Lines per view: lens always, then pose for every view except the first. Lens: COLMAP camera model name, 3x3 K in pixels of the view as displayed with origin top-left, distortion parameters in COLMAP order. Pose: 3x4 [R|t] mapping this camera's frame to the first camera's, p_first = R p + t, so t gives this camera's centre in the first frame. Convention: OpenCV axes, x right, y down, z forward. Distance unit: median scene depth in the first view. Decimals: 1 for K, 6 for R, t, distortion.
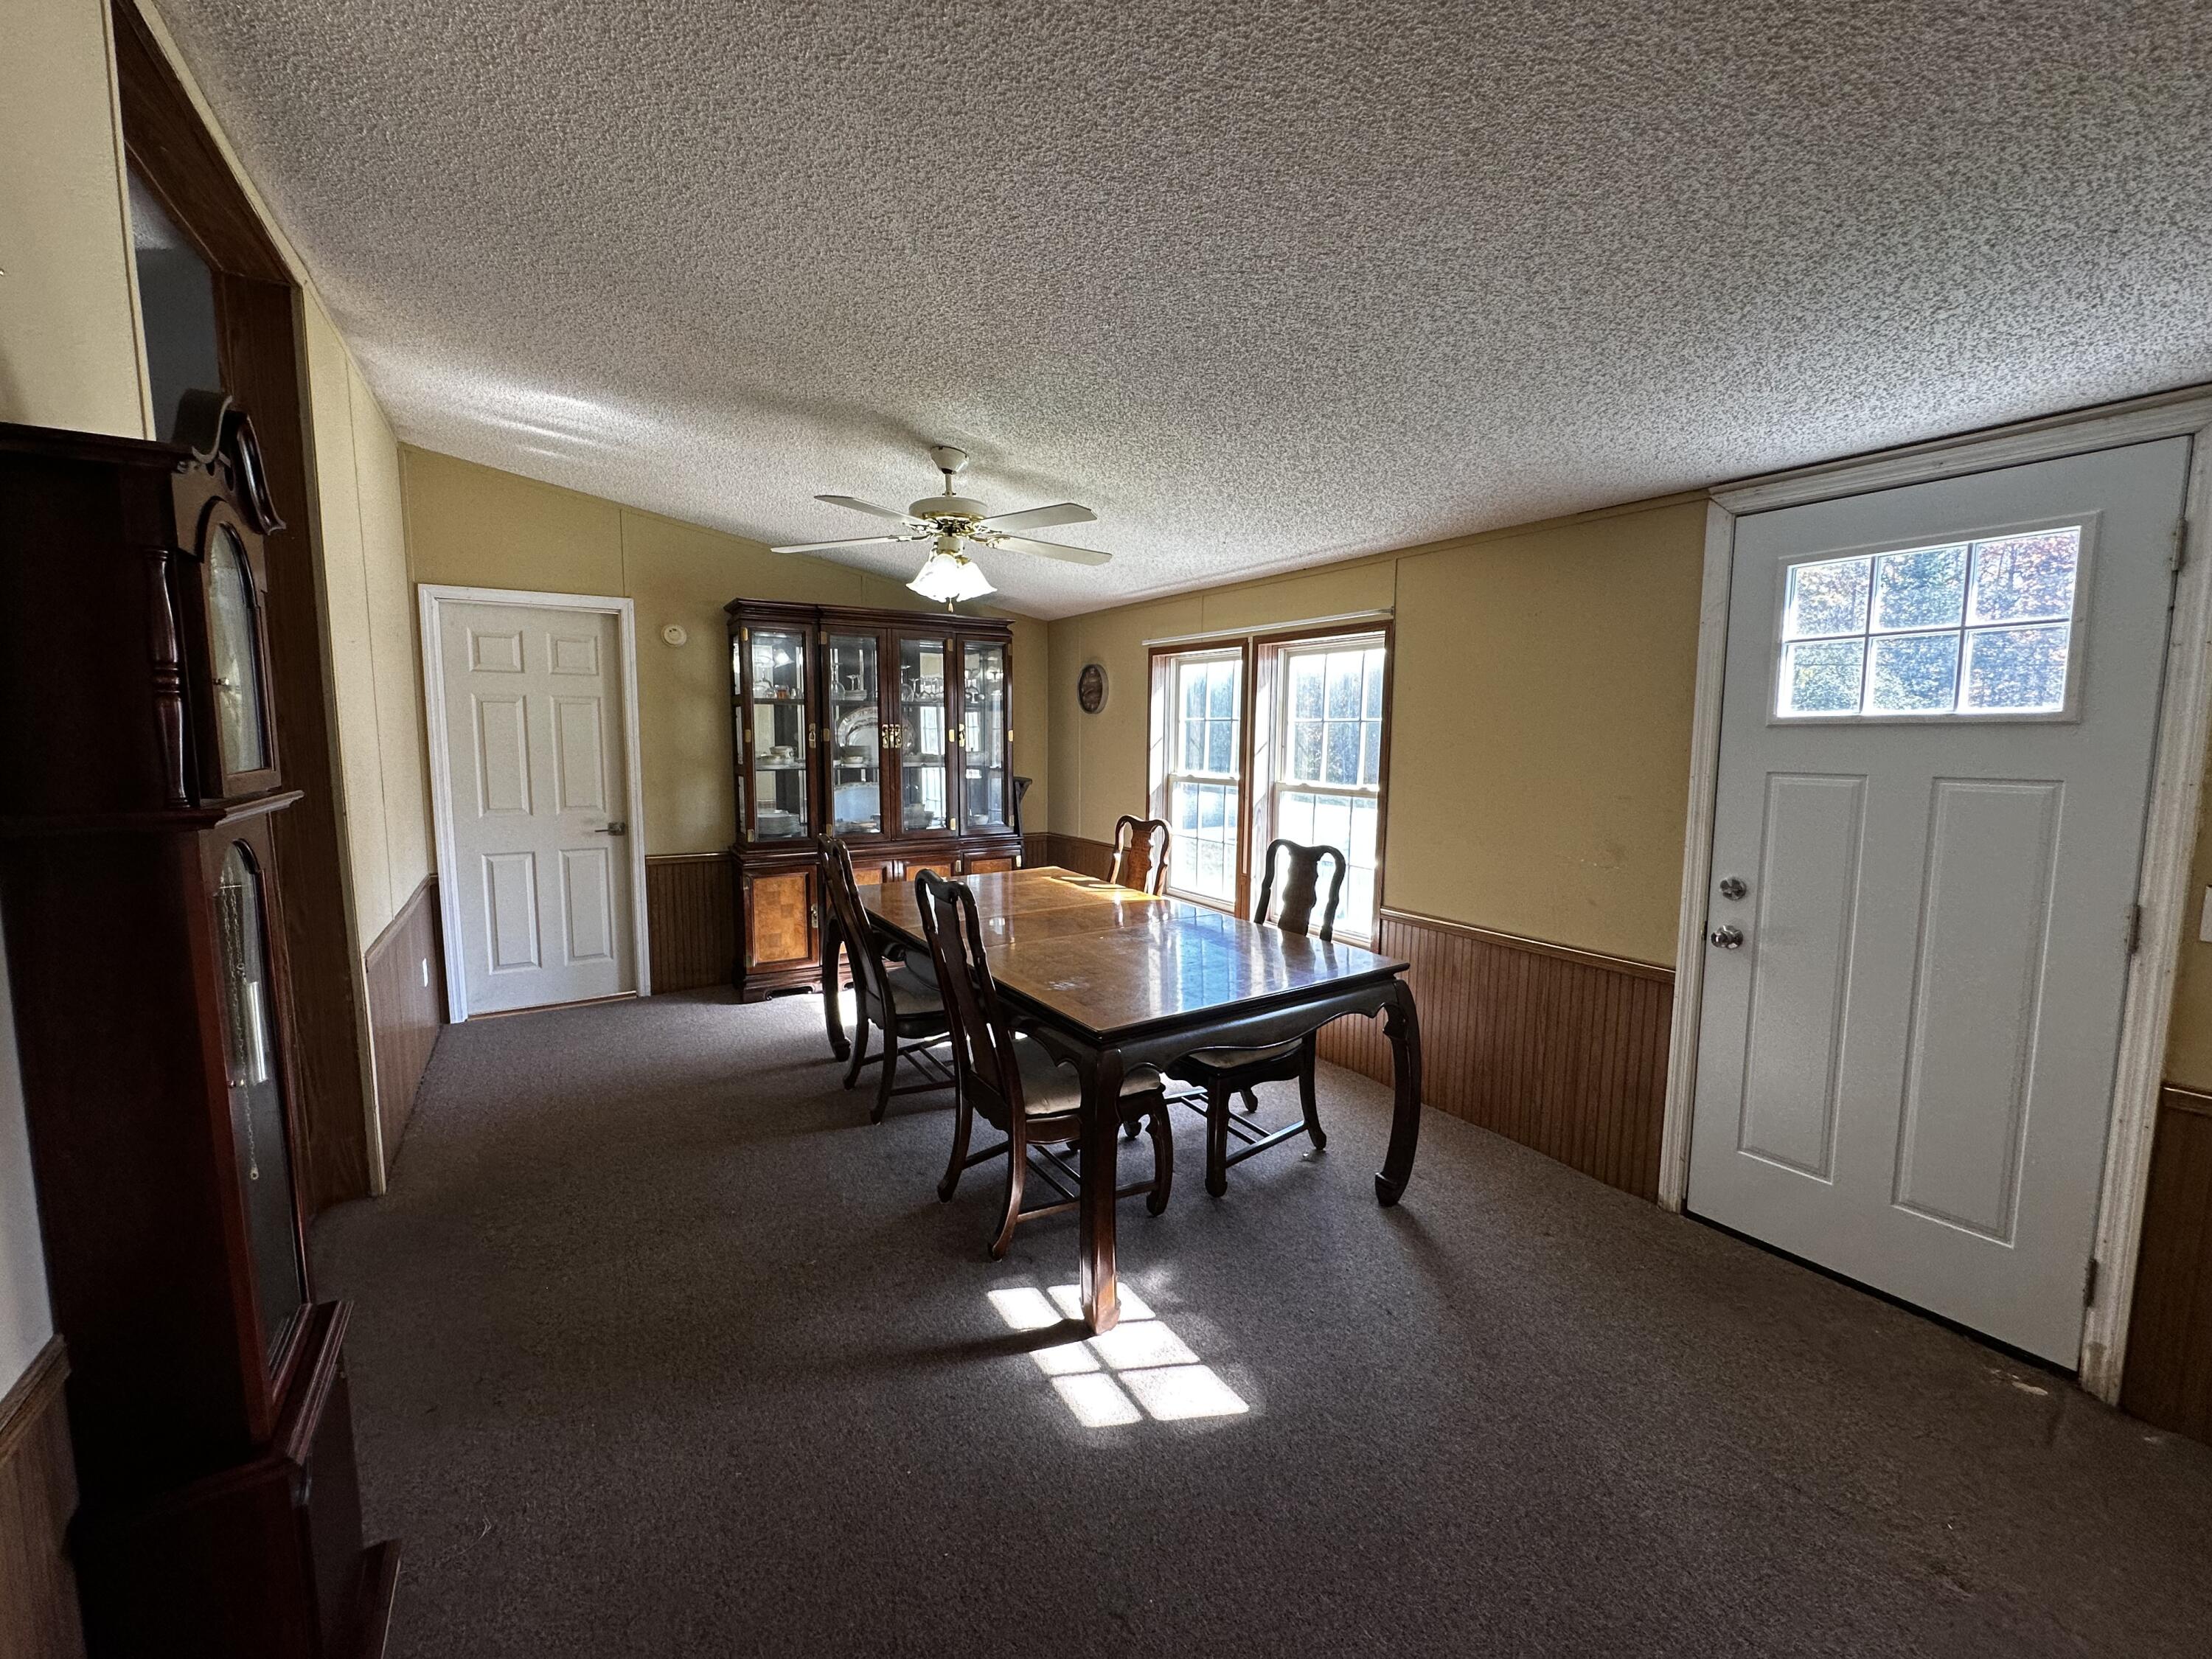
lens RADIAL K [[886.3, 0, 1090.8], [0, 886.3, 822.0], [0, 0, 1]] dist [-0.000654, 0.000905]
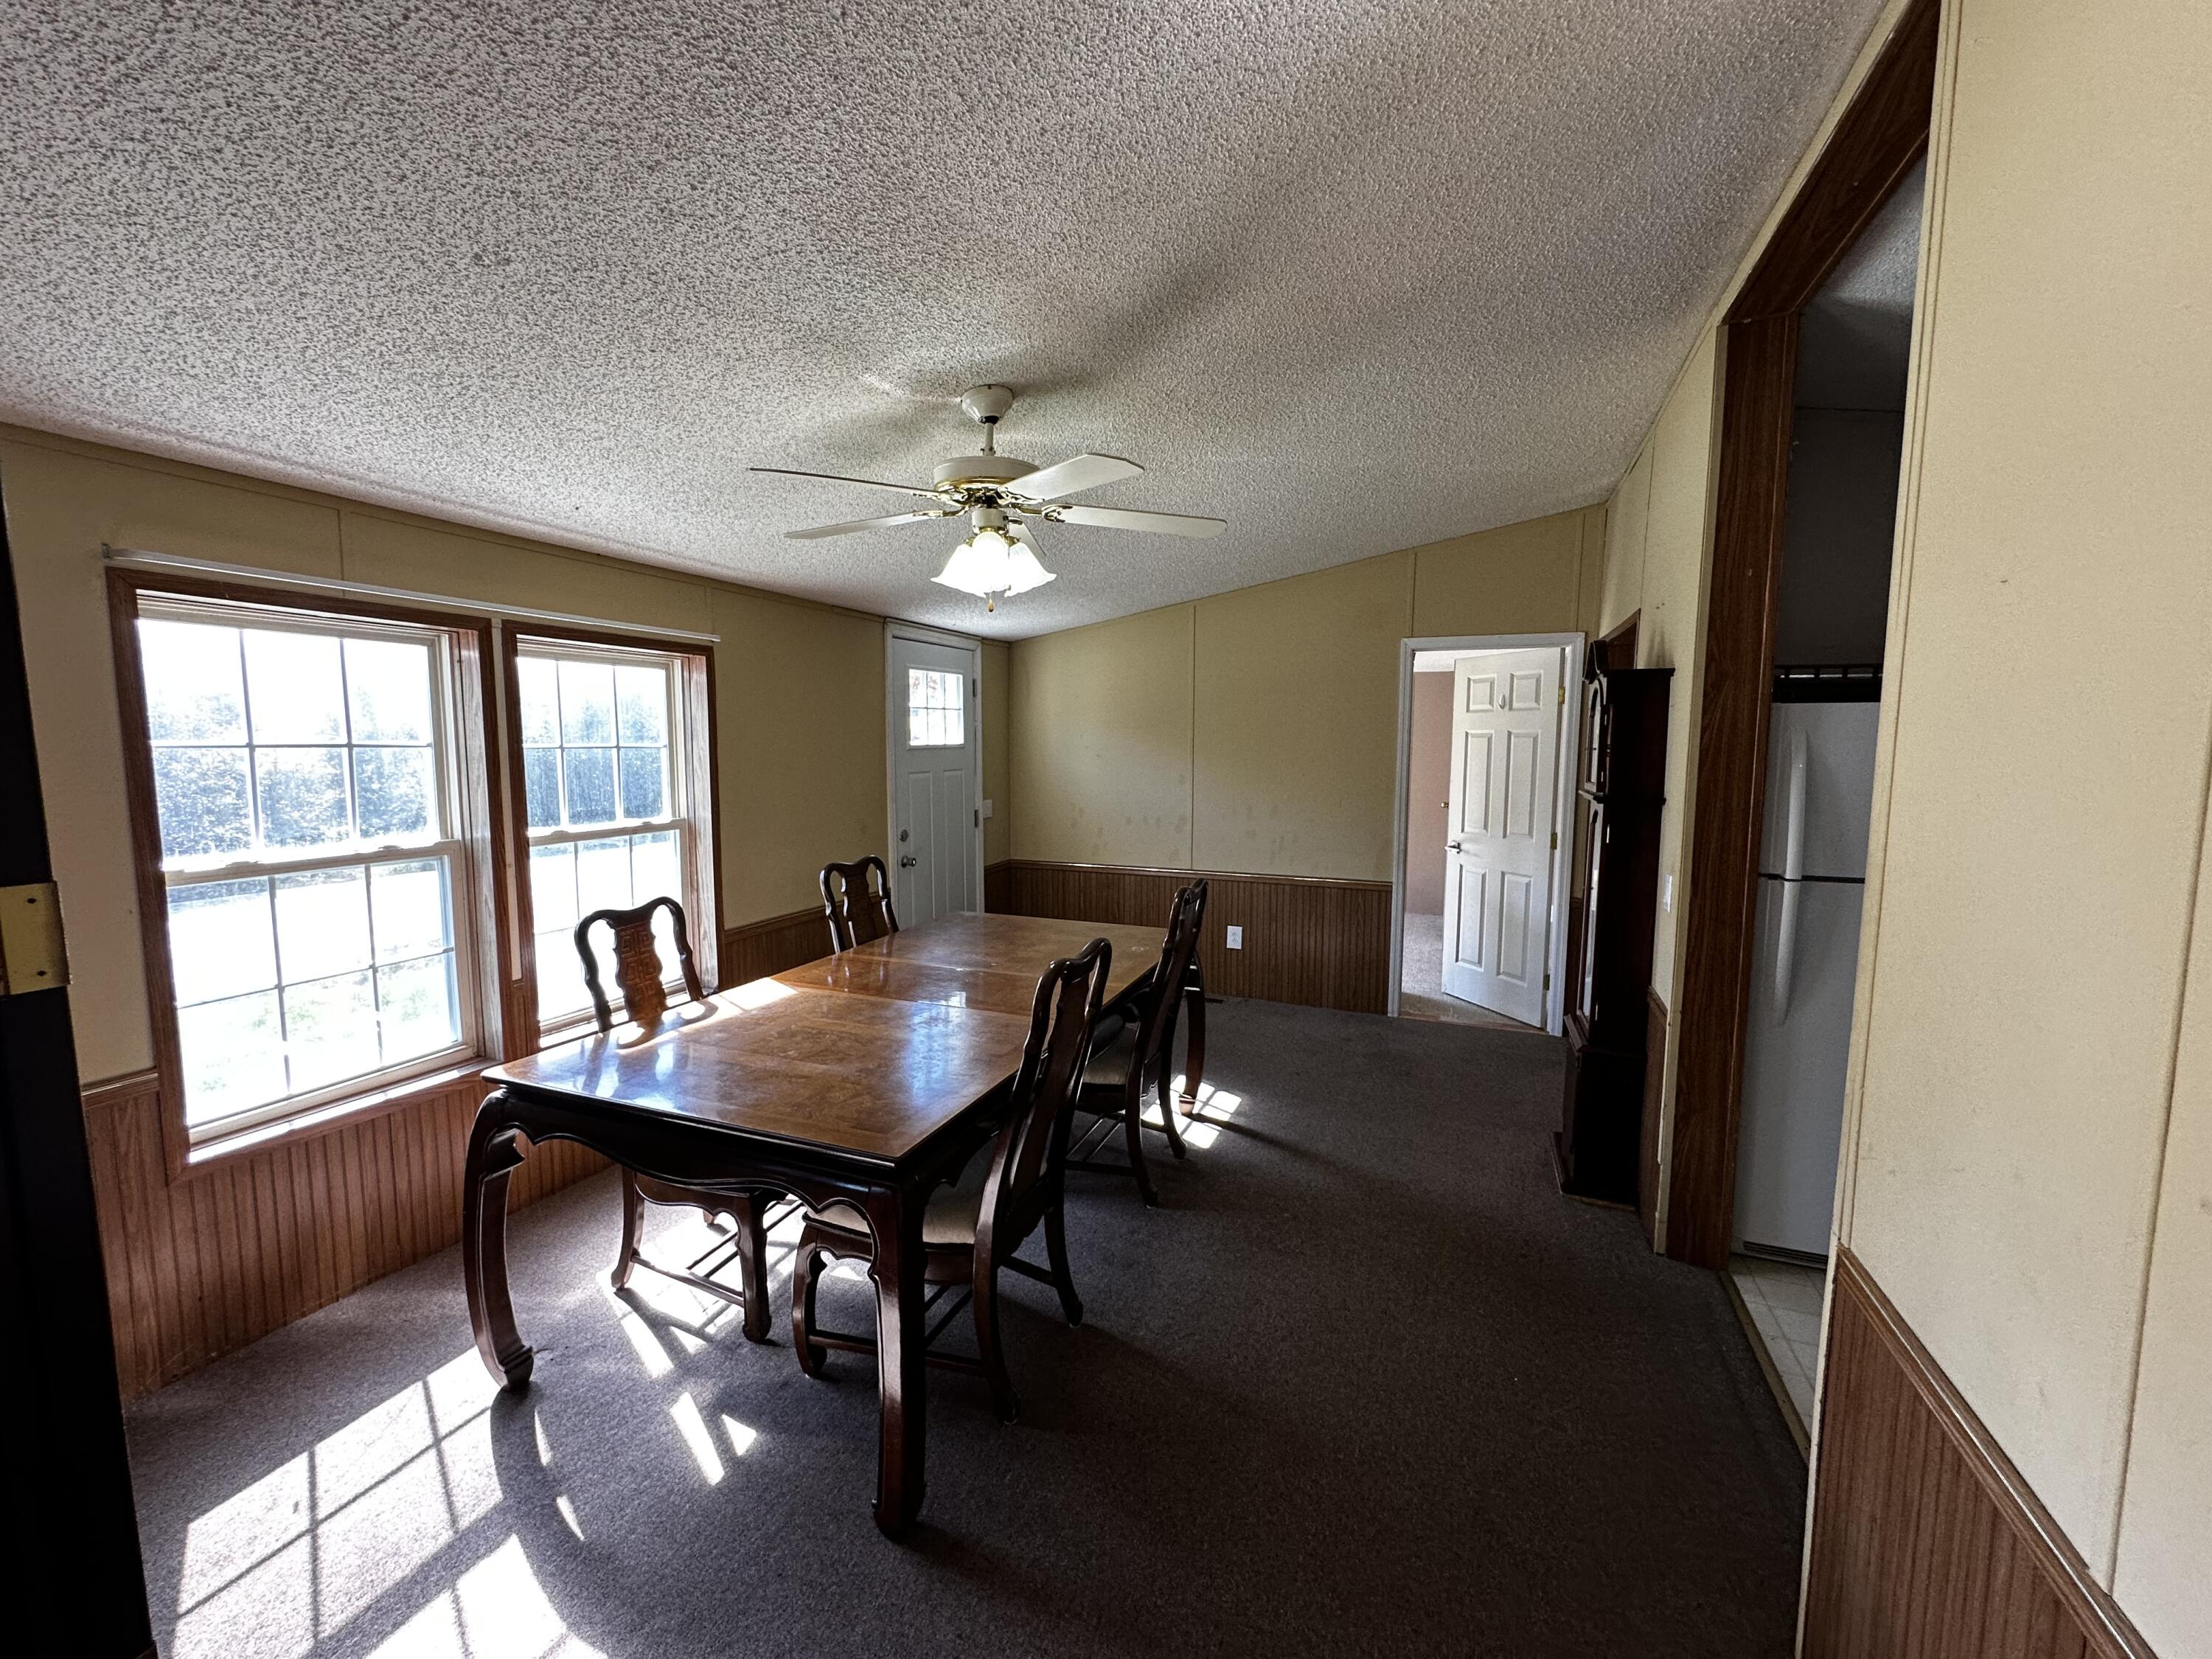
lens RADIAL K [[886.3, 0, 1114.6], [0, 886.3, 835.6], [0, 0, 1]] dist [-0.000654, 0.000905]
pose [[-0.610112, -0.090361, 0.787145, -0.677815], [0.078054, 0.981788, 0.173204, -0.141249], [-0.788461, 0.167113, -0.591948, 1.150450]]
